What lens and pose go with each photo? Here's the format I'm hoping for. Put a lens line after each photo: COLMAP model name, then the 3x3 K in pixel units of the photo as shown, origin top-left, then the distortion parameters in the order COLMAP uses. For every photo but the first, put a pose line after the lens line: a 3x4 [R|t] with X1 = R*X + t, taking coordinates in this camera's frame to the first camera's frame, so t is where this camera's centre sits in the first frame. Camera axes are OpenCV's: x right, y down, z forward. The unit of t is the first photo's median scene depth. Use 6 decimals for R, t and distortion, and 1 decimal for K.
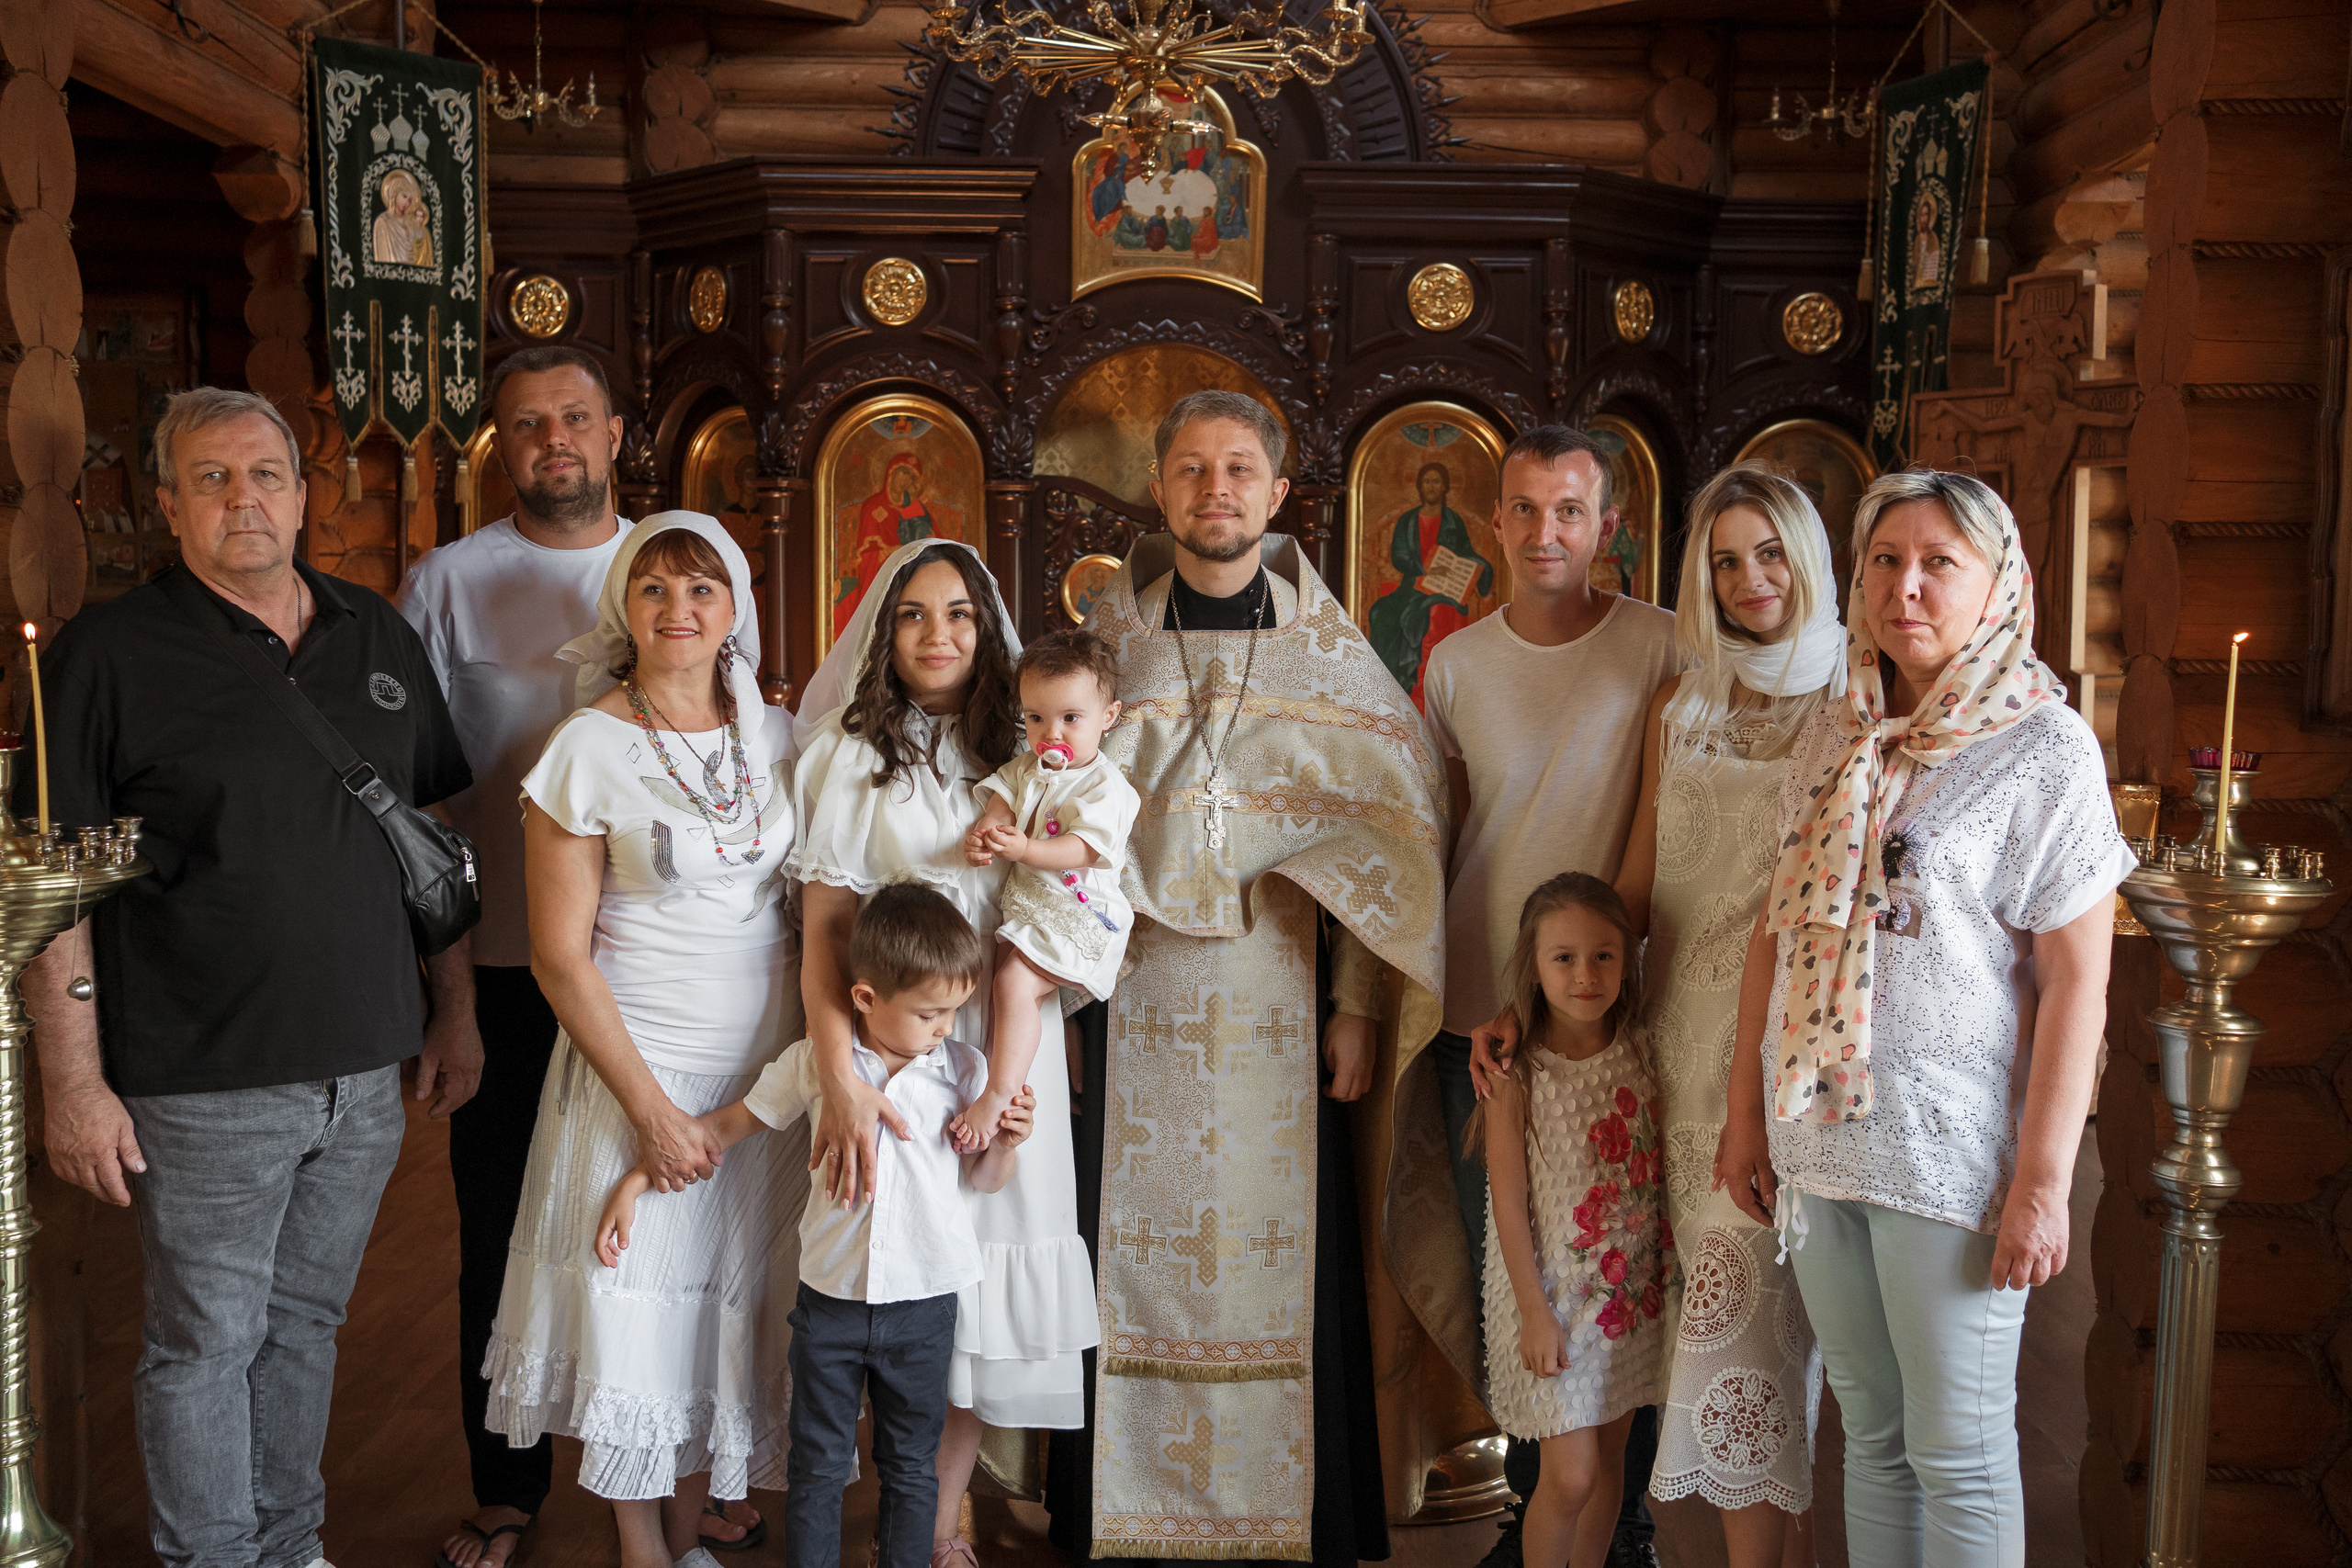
lens RADIAL K [[2015.3, 0, 1079.6], [0, 2015.3, 786.6], [0, 0, 1]] dist [0.105980, 0.001461]
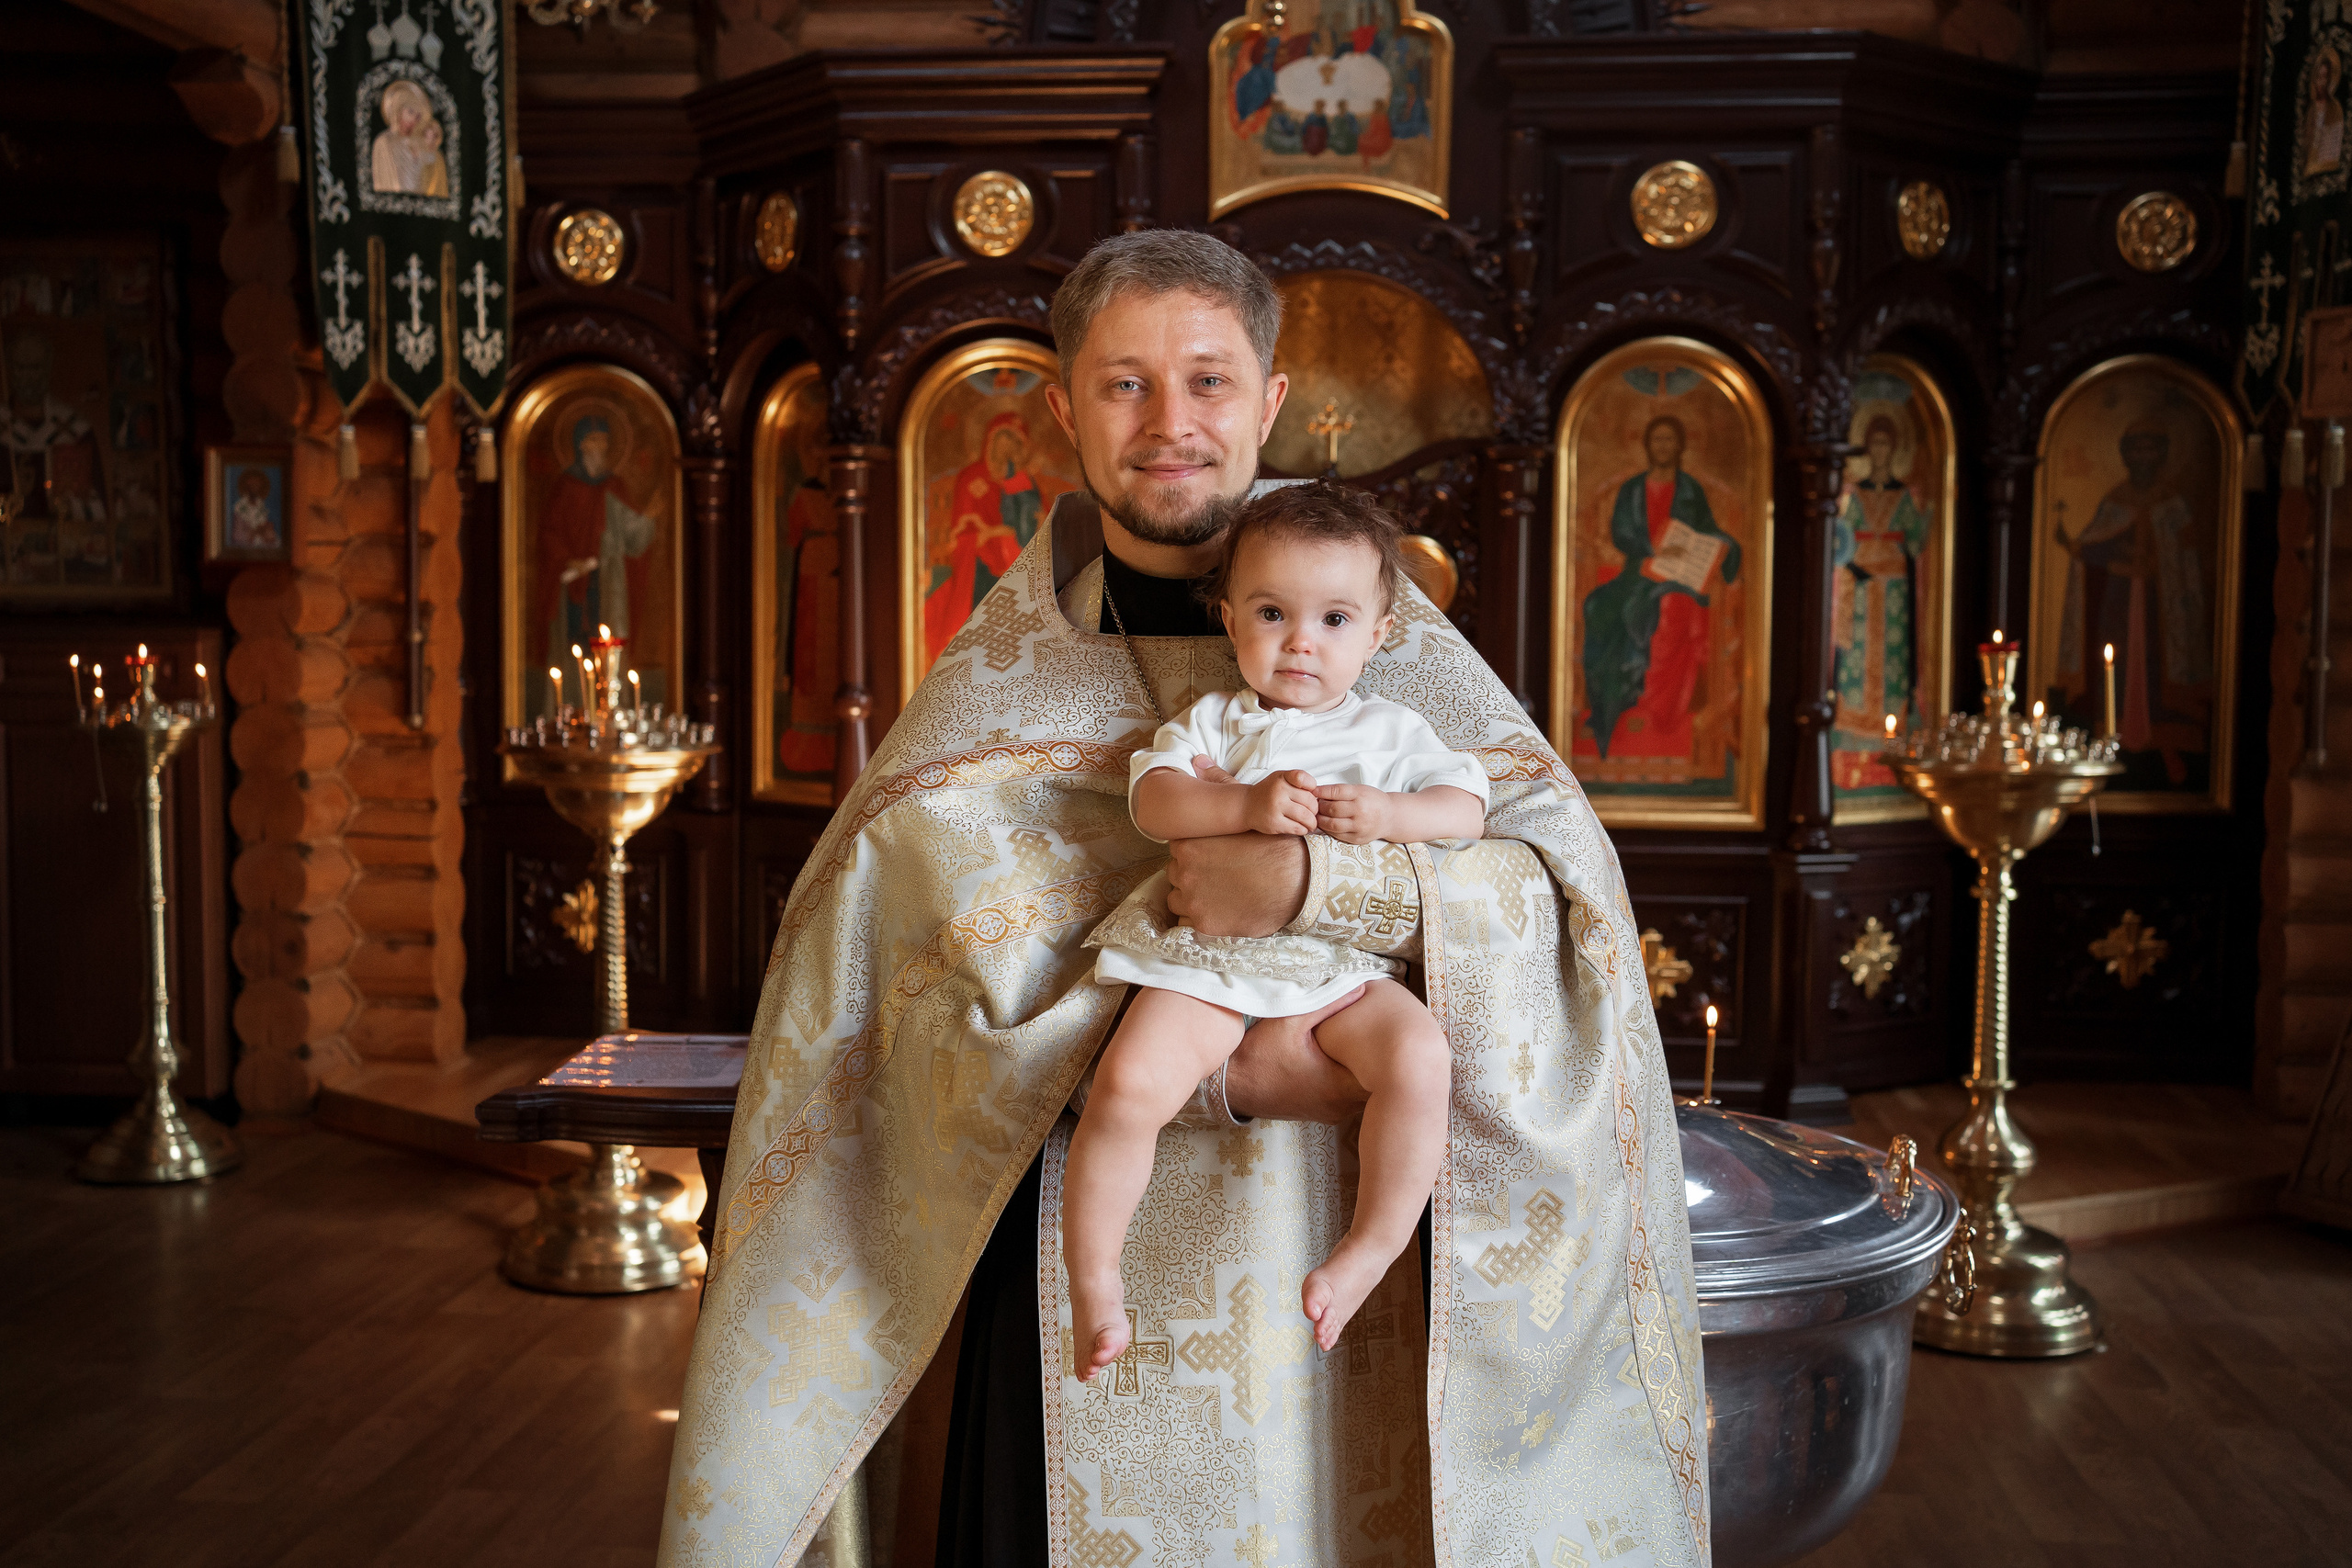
lens RADIAL K [[2047.4, 0, 1176.0], [0, 2047.4, 784.0], [0, 0, 1]] dist [0.055904, 0.052969]
pose [[0.997993, -0.000545, -0.063325, 0.034016], [0.000616, 0.999999, 0.001112, -0.016269], [0.063324, -0.001148, 0.997992, 0.181197]]
